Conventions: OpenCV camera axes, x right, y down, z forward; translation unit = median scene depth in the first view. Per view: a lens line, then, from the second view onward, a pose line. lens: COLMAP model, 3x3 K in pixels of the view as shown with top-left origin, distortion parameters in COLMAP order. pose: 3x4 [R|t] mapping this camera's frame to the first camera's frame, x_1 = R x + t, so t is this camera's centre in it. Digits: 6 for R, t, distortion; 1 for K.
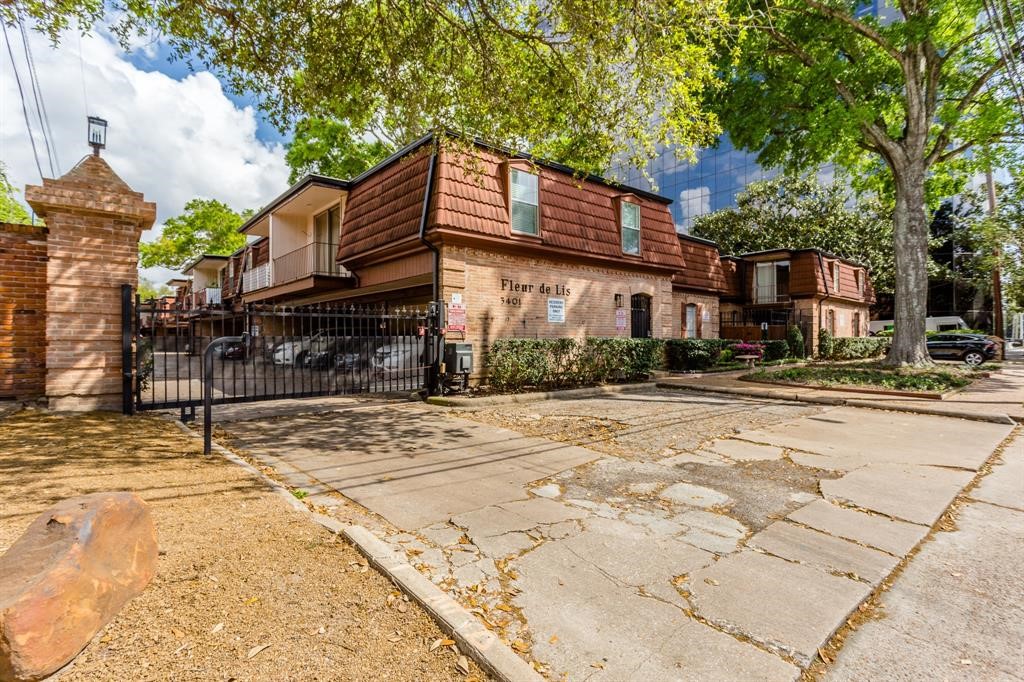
lens RADIAL K [[492.6, 0, 511.6], [0, 492.6, 337.8], [0, 0, 1]] dist [-0.004441, 0.004016]
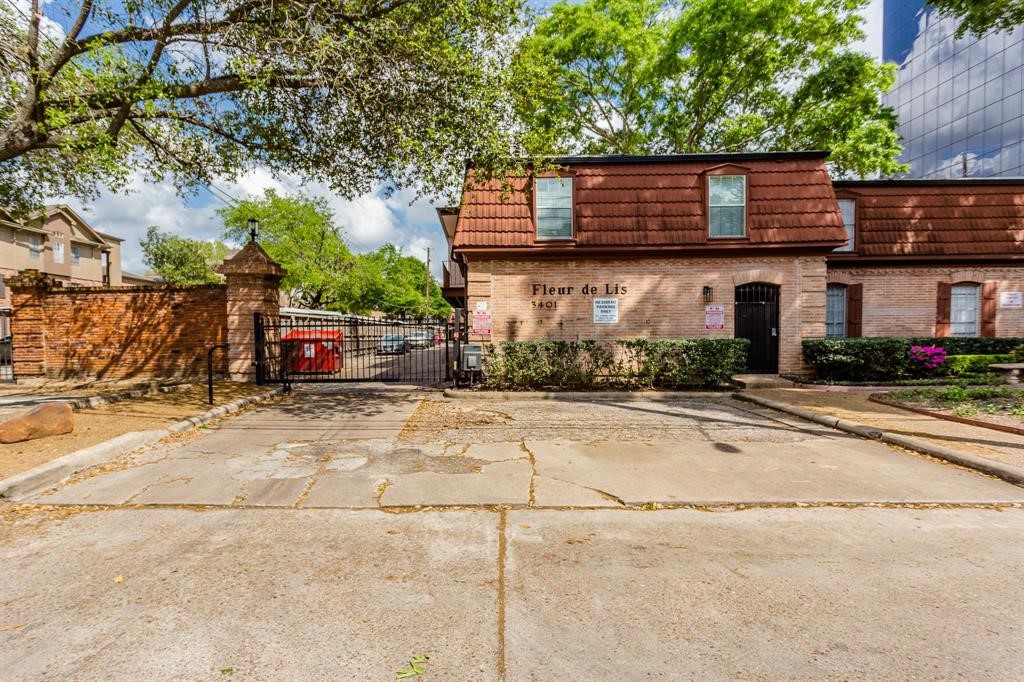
lens RADIAL K [[555.5, 0, 510.5], [0, 555.5, 345.2], [0, 0, 1]] dist [-0.006694, -0.000078]
pose [[0.743879, 0.010128, -0.668238, 0.759724], [0.009743, 0.999615, 0.025996, -0.020219], [0.668243, -0.025849, 0.743494, 0.071380]]
